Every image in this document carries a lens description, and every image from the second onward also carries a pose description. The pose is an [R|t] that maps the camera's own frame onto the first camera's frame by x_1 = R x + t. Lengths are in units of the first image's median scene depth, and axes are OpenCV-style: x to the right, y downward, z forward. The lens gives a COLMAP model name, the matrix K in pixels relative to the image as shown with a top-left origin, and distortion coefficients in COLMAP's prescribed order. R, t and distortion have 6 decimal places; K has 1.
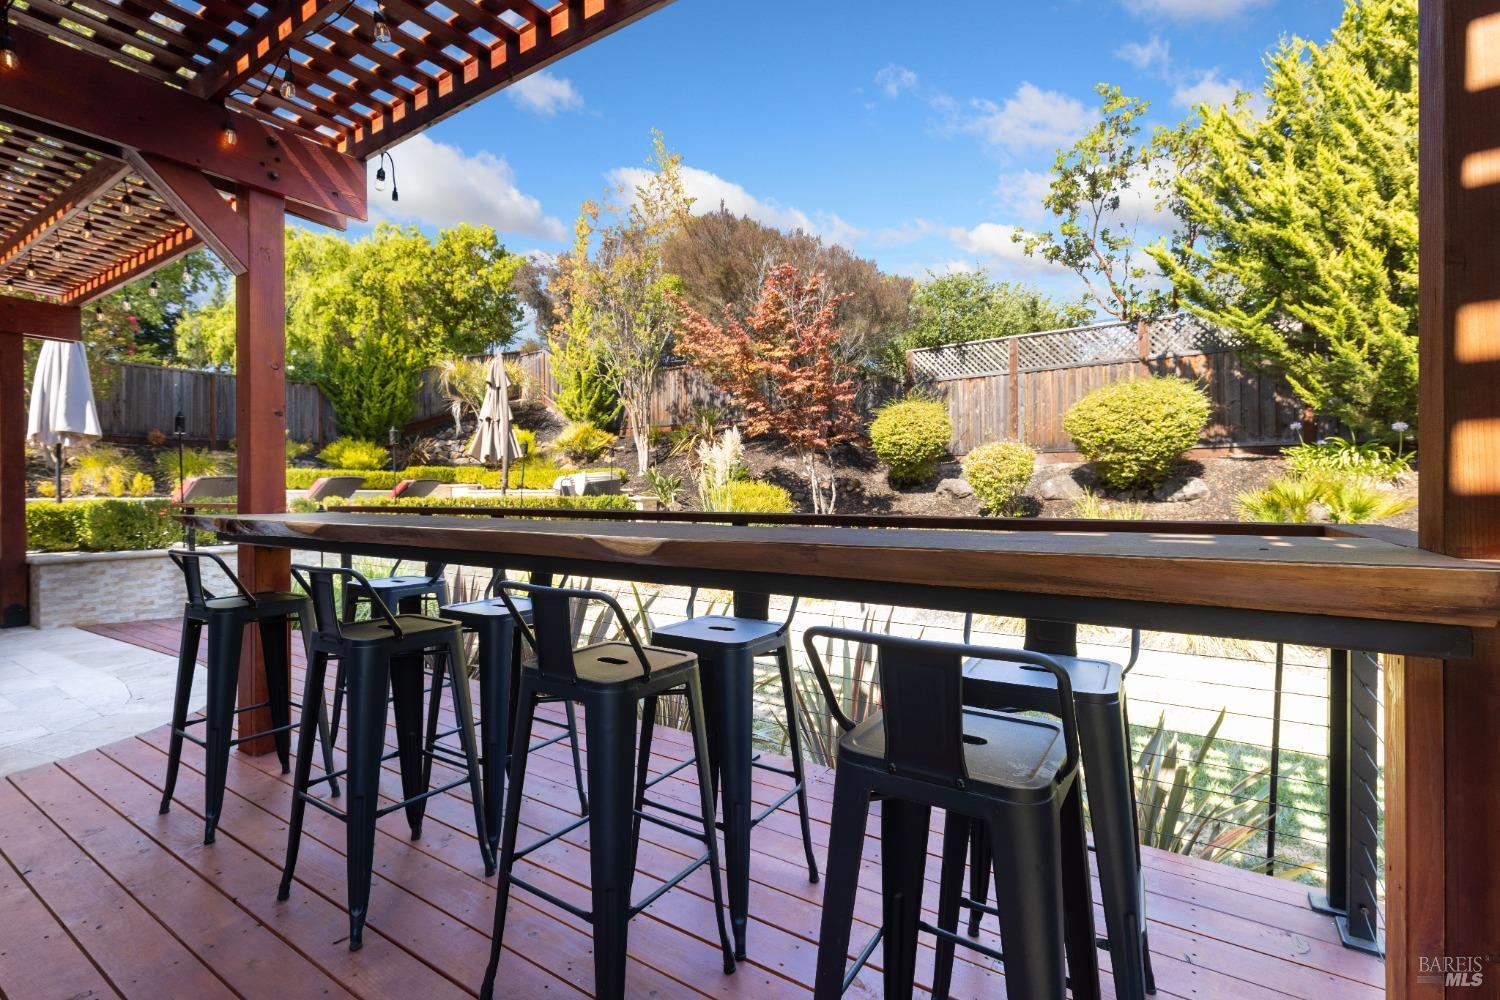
lens RADIAL K [[680.9, 0, 750.0], [0, 680.9, 500.0], [0, 0, 1]] dist [-0.003976, -0.001095]
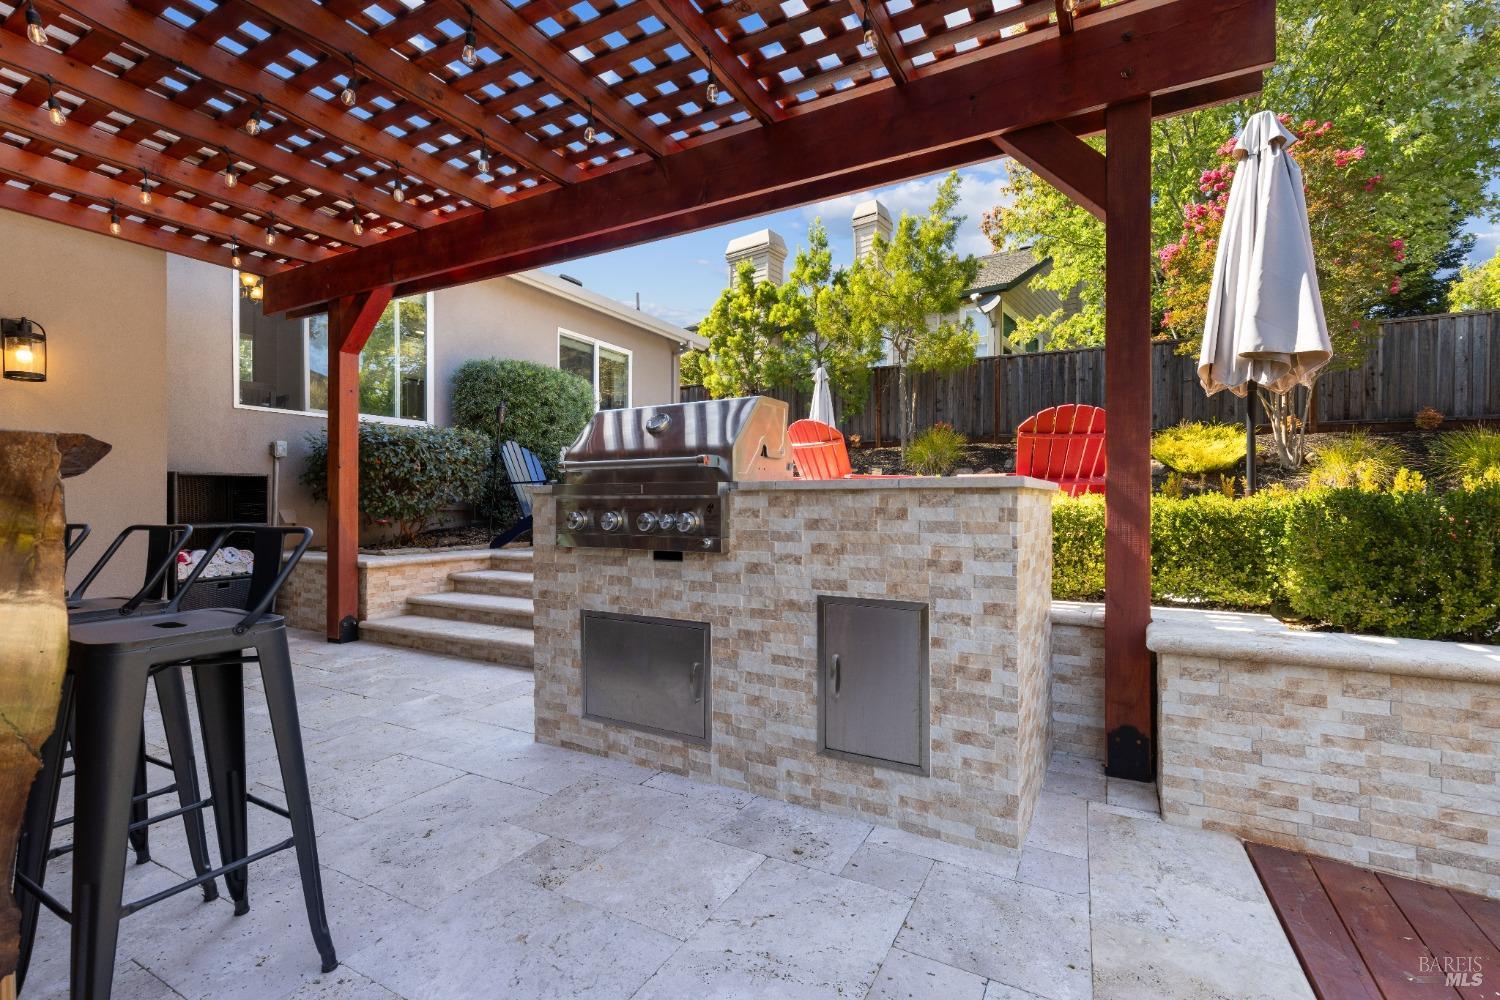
lens RADIAL K [[667.9, 0, 751.5], [0, 667.9, 503.5], [0, 0, 1]] dist [0.004528, 0.000311]
pose [[0.073661, -0.002541, -0.997280, -0.319496], [-0.013411, 0.999904, -0.003539, 0.007001], [0.997193, 0.013636, 0.073620, 0.344274]]
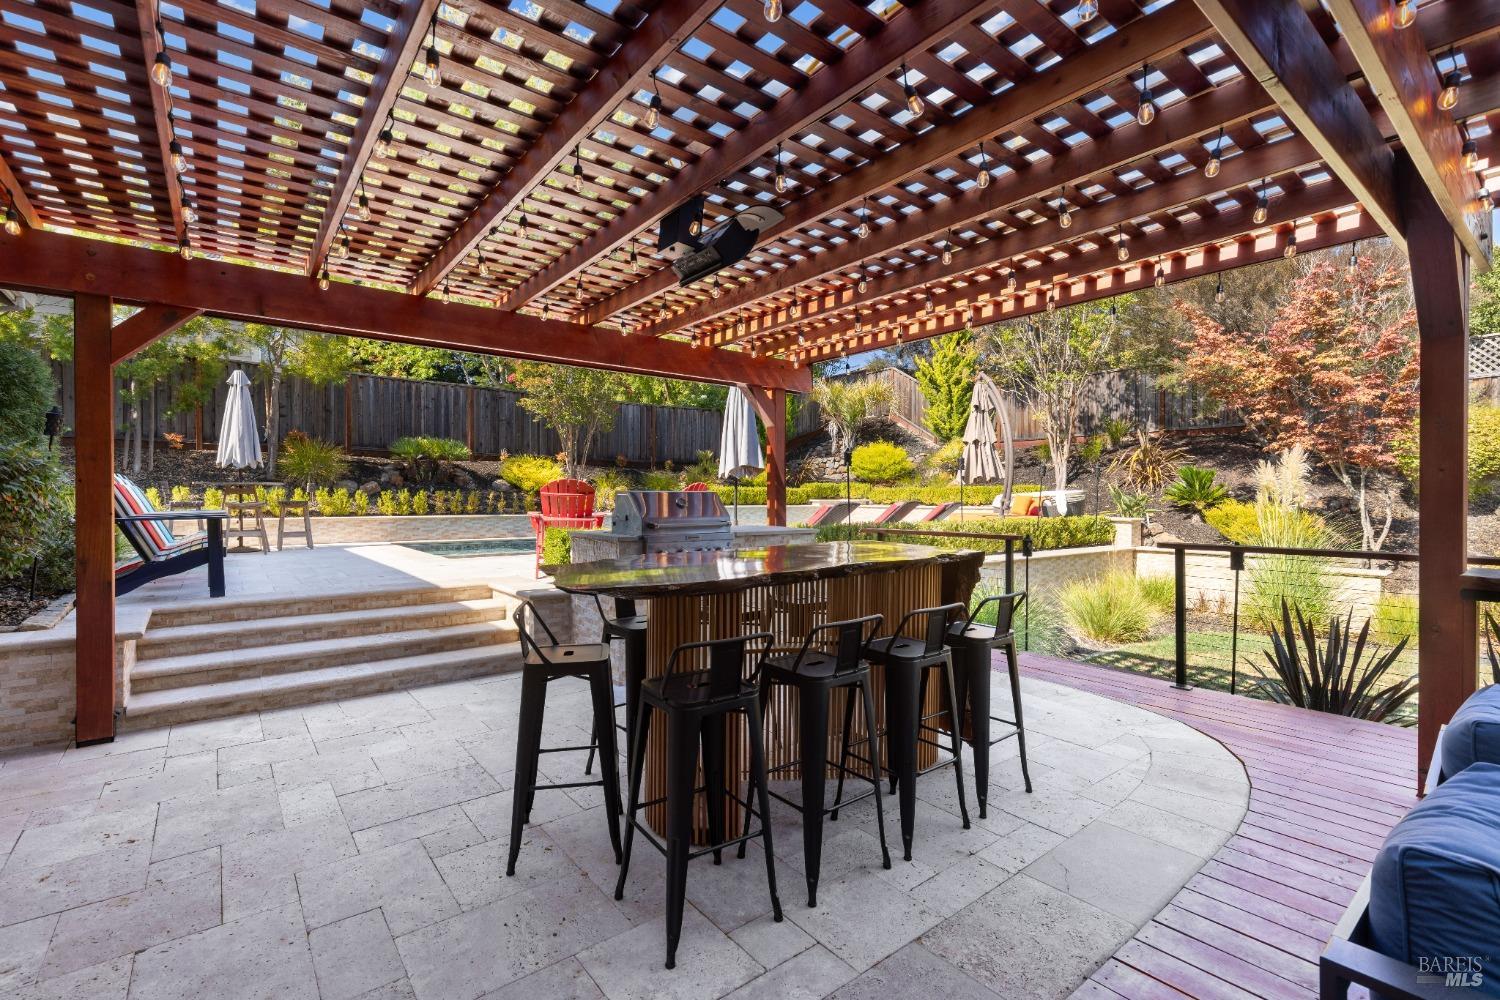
lens RADIAL K [[675.0, 0, 750.0], [0, 675.0, 500.0], [0, 0, 1]] dist [0.004549, 0.000883]
pose [[0.947135, 0.002395, -0.320827, -0.353790], [-0.004970, 0.999962, -0.007206, -0.019669], [0.320797, 0.008420, 0.947111, -0.077888]]
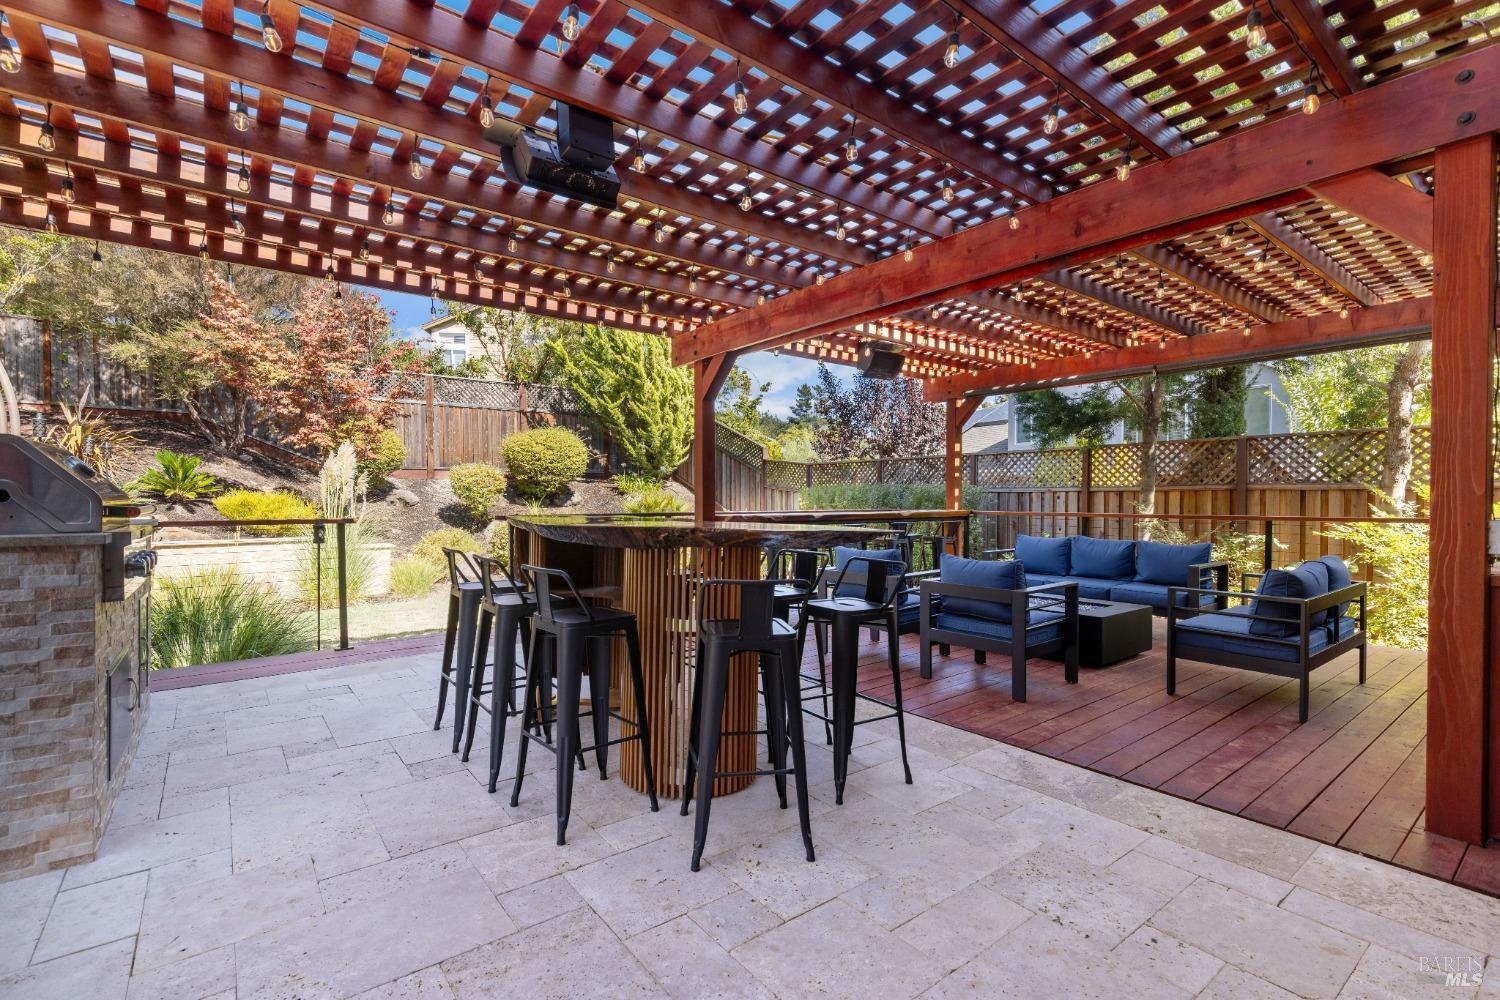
lens RADIAL K [[687.2, 0, 750.0], [0, 687.2, 500.0], [0, 0, 1]] dist [0.004244, 0.000085]
pose [[0.323954, -0.003460, 0.946066, -0.683895], [0.012107, 0.999927, -0.000489, -0.006398], [-0.945995, 0.011613, 0.323972, 0.051656]]
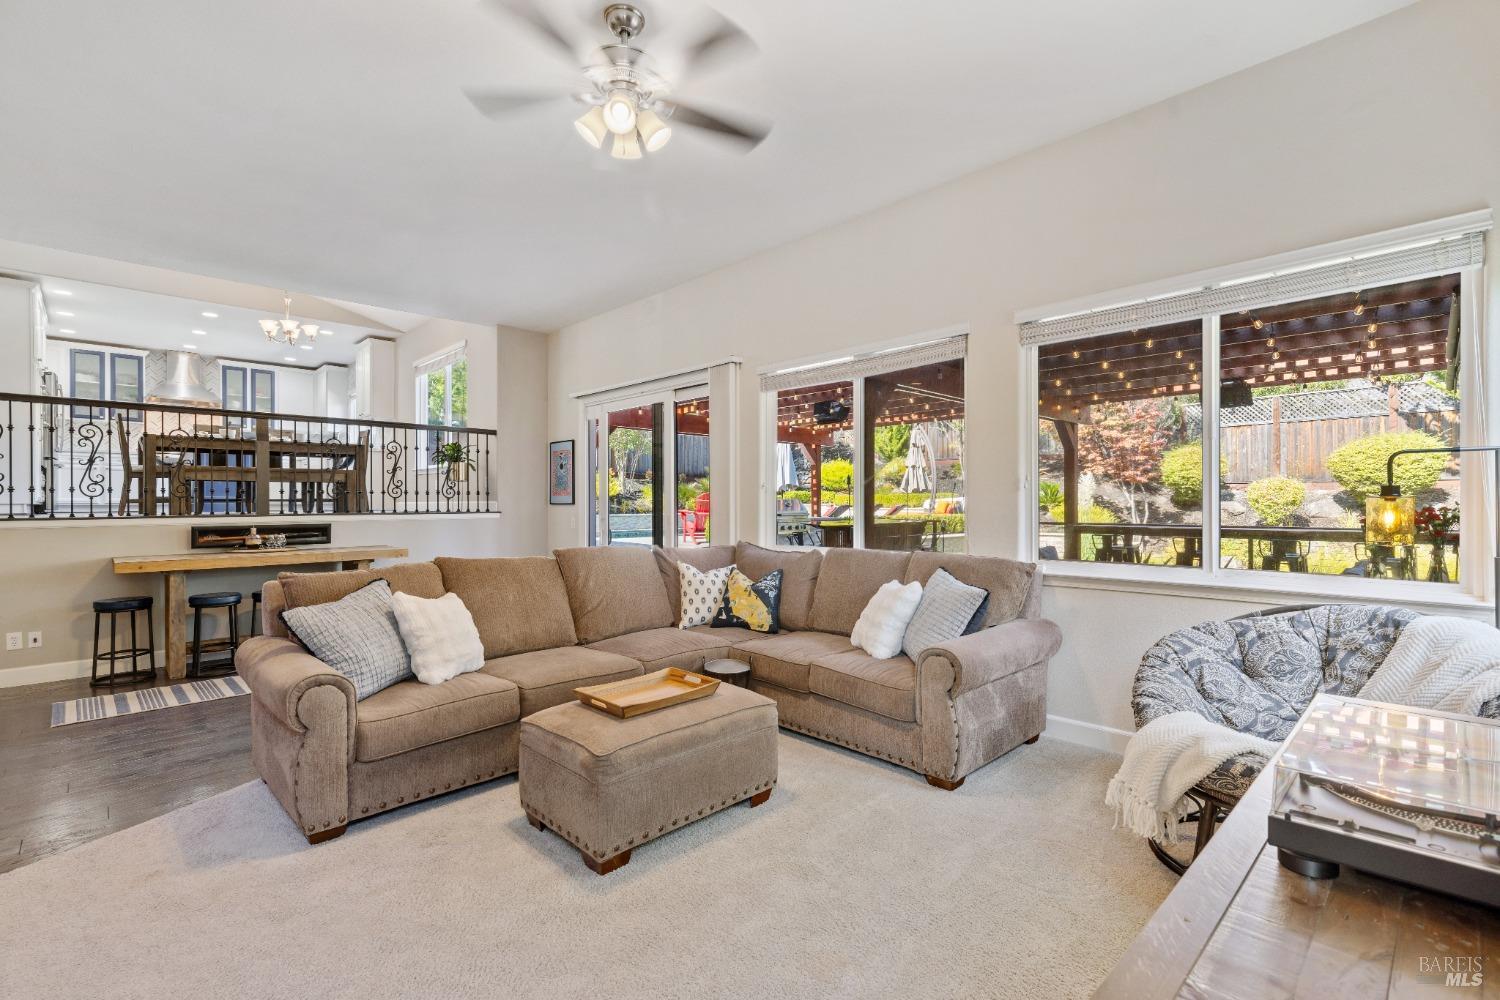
lens RADIAL K [[667.9, 0, 751.5], [0, 667.9, 503.5], [0, 0, 1]] dist [0.004528, 0.000311]
pose [[0.974552, -0.000921, -0.224159, -0.376181], [-0.000980, 0.999965, -0.008367, -0.015415], [0.224159, 0.008373, 0.974517, -0.602789]]
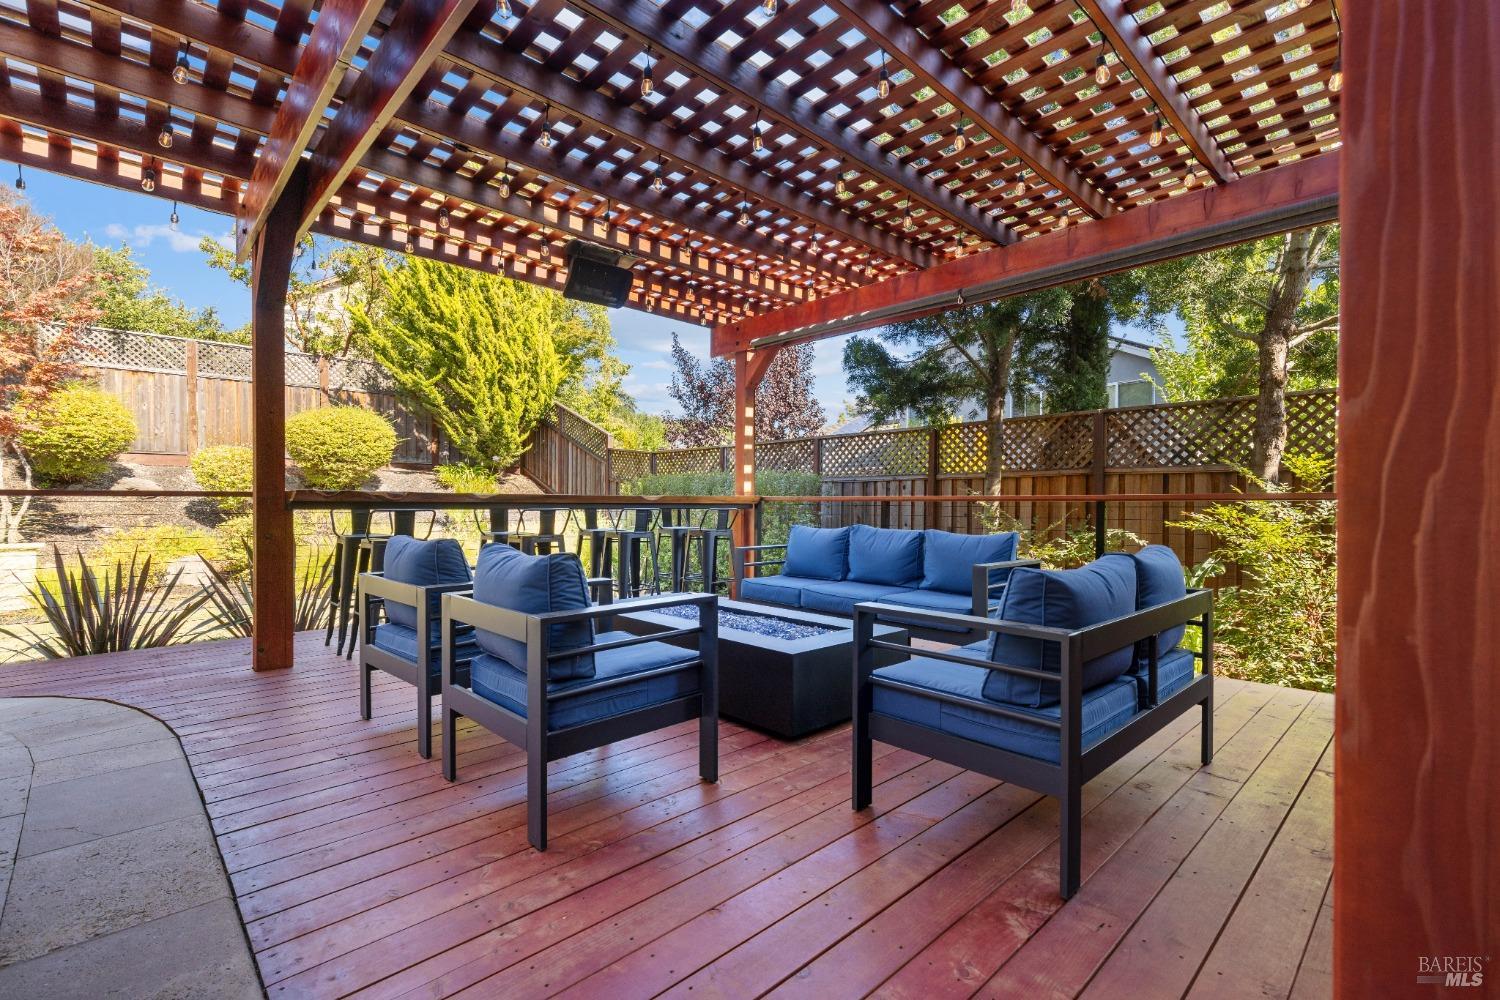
lens RADIAL K [[681.9, 0, 754.8], [0, 681.9, 499.8], [0, 0, 1]] dist [0.000321, 0.000313]
pose [[0.228611, 0.006802, 0.973494, -0.461120], [0.007058, 0.999938, -0.008644, 0.014554], [-0.973492, 0.008847, 0.228549, -0.053654]]
